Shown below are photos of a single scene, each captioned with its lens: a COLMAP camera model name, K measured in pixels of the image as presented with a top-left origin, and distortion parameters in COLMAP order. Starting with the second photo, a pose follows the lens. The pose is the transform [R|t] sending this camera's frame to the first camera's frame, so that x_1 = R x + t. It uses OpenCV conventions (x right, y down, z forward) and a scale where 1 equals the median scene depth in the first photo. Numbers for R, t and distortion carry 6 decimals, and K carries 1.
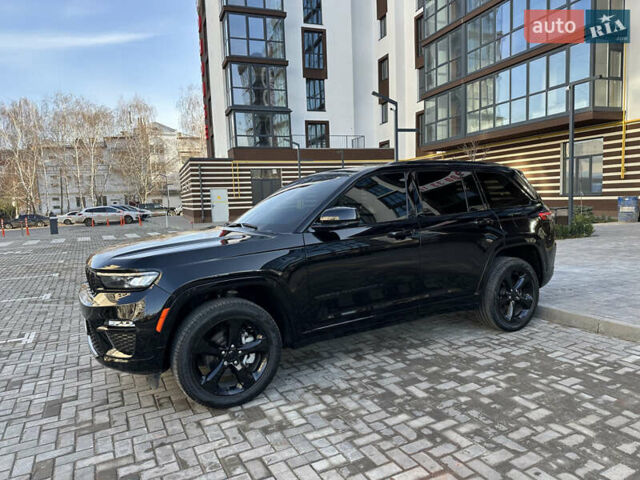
lens RADIAL K [[444.7, 0, 323.7], [0, 444.7, 244.1], [0, 0, 1]] dist [0.050447, -0.062229]
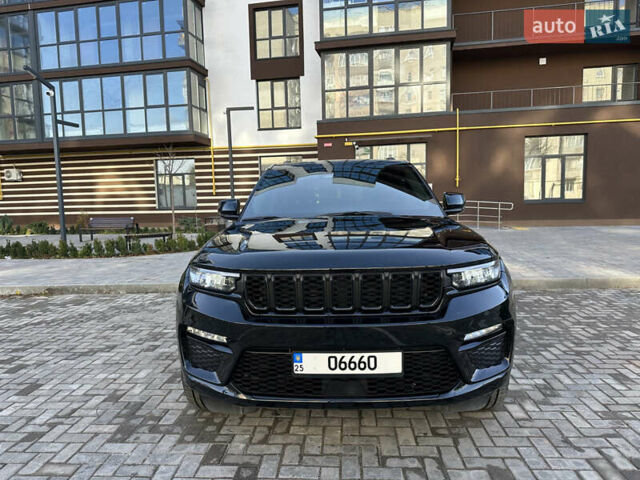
lens RADIAL K [[448.9, 0, 320.8], [0, 448.9, 241.6], [0, 0, 1]] dist [0.041335, -0.052798]
pose [[0.523735, -0.051921, 0.850298, -0.899781], [0.093307, 0.995632, 0.003323, 0.001077], [-0.846756, 0.077598, 0.526291, 0.601742]]
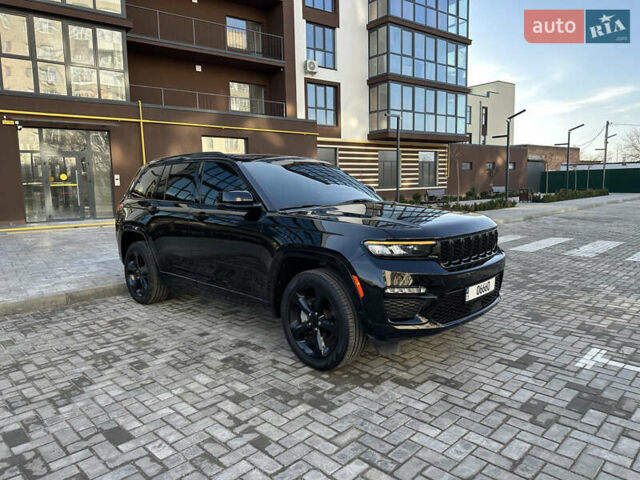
lens RADIAL K [[447.6, 0, 325.0], [0, 447.6, 236.7], [0, 0, 1]] dist [0.035276, -0.047672]
pose [[-0.294762, -0.067302, 0.953198, -1.161820], [0.132647, 0.984977, 0.110565, -0.083798], [-0.946319, 0.159030, -0.281407, 1.352988]]
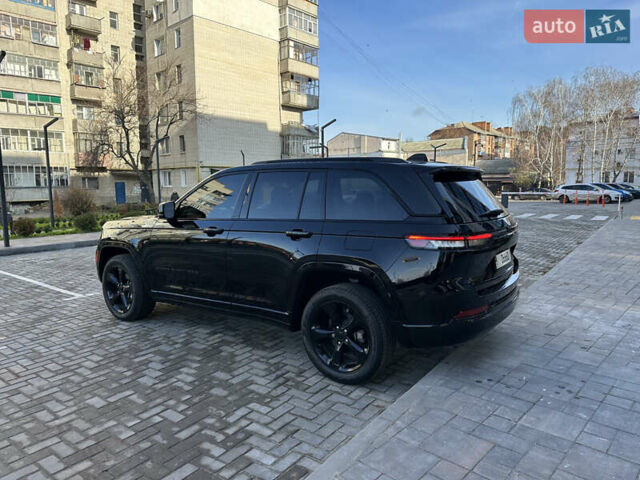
lens RADIAL K [[444.8, 0, 321.3], [0, 444.8, 235.9], [0, 0, 1]] dist [0.037984, -0.042745]
pose [[0.438201, 0.138394, -0.888159, 1.179944], [-0.102338, 0.989333, 0.103668, -0.141942], [0.893033, 0.045466, 0.447689, 0.703954]]
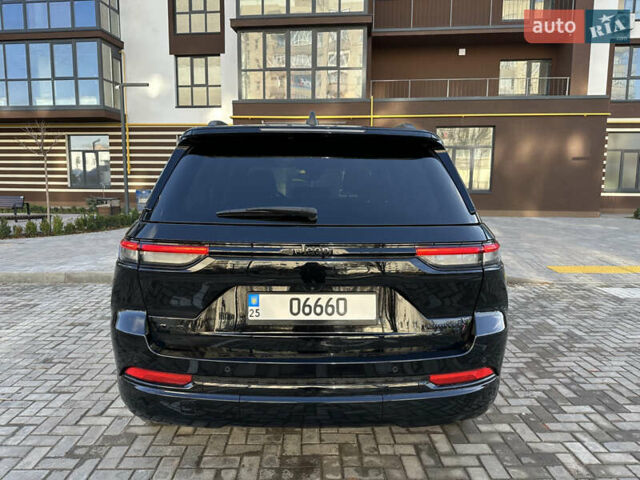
lens RADIAL K [[453.6, 0, 317.5], [0, 453.6, 235.9], [0, 0, 1]] dist [0.004220, -0.004716]
pose [[0.451947, -0.065495, 0.889637, -0.655269], [0.070914, 0.996783, 0.037358, 0.004398], [-0.889221, 0.046204, 0.455138, 0.257092]]
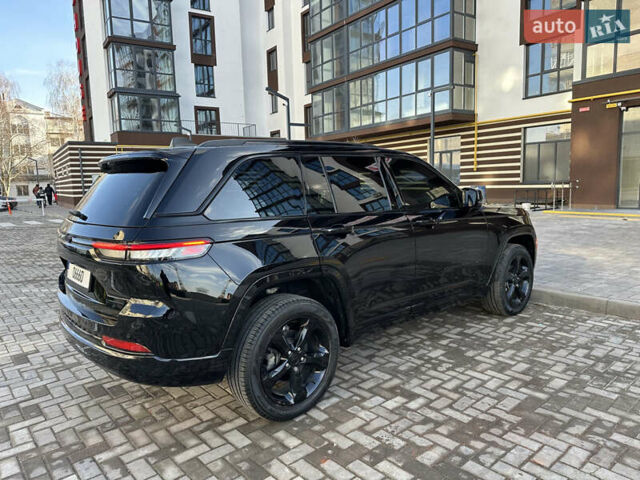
lens RADIAL K [[447.2, 0, 319.0], [0, 447.2, 237.8], [0, 0, 1]] dist [0.041271, -0.050393]
pose [[0.972562, -0.020065, 0.231778, -0.077942], [0.017033, 0.999741, 0.015074, 0.028801], [-0.232020, -0.010712, 0.972652, -0.284482]]
